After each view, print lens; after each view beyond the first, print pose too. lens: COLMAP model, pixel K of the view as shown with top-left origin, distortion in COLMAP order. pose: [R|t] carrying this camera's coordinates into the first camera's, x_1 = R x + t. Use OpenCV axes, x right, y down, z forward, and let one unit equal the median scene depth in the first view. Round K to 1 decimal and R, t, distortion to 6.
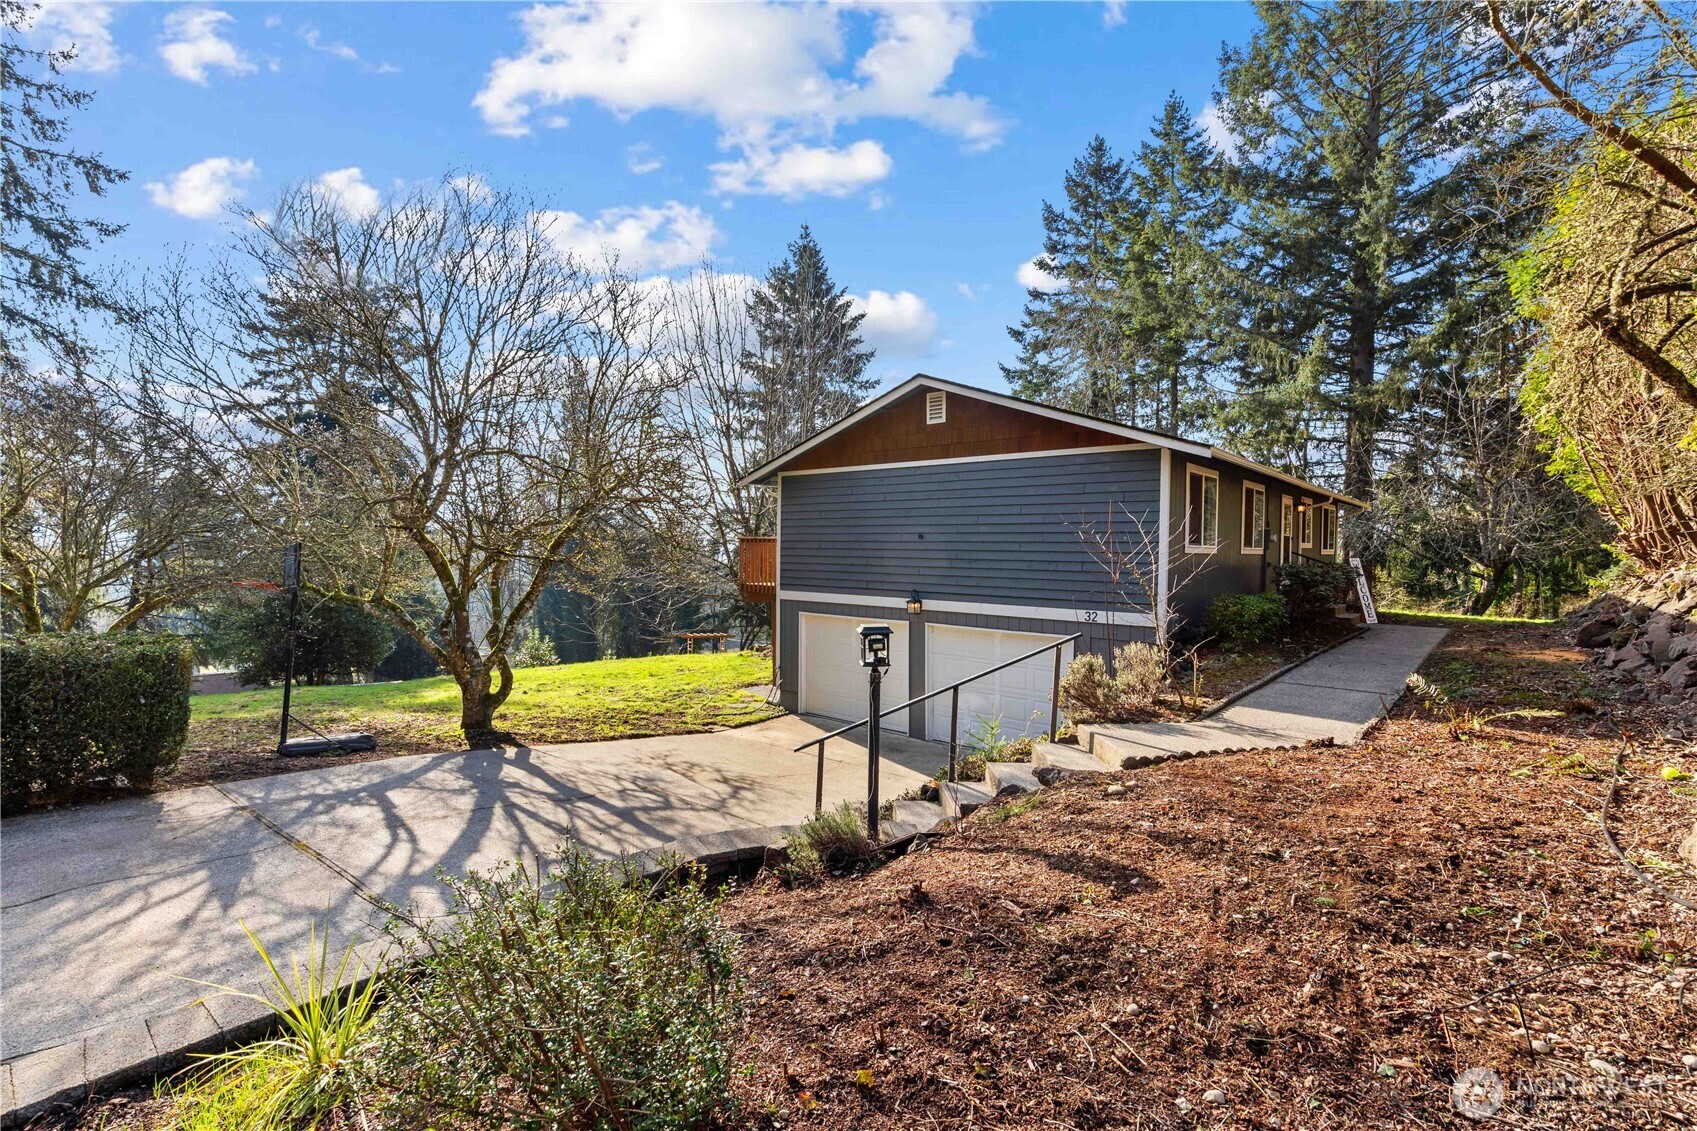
lens RADIAL K [[787.0, 0, 848.5], [0, 787.0, 565.5], [0, 0, 1]] dist [-0.001052, 0.001240]
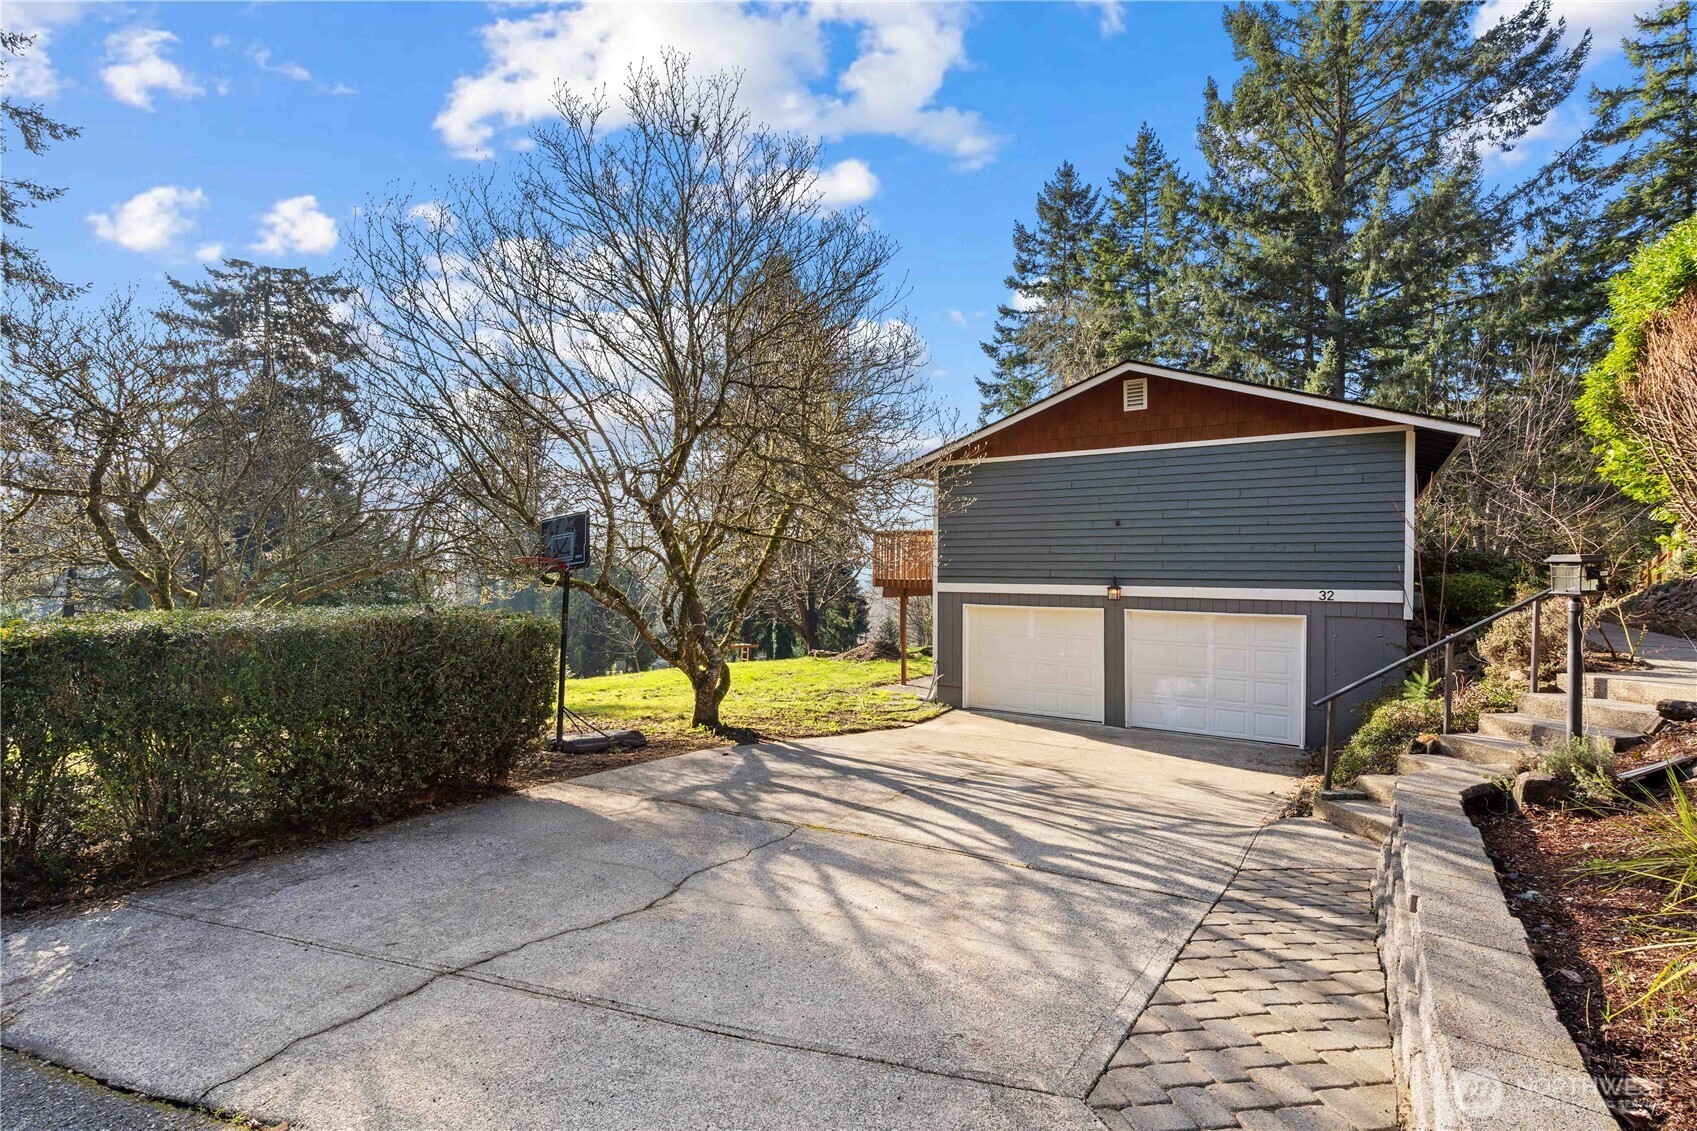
lens RADIAL K [[787.7, 0, 849.7], [0, 787.7, 576.4], [0, 0, 1]] dist [-0.002322, -0.000734]
pose [[0.991261, -0.007255, 0.131712, -0.230085], [0.008914, 0.999888, -0.012016, 0.024217], [-0.131610, 0.013085, 0.991215, 0.032484]]
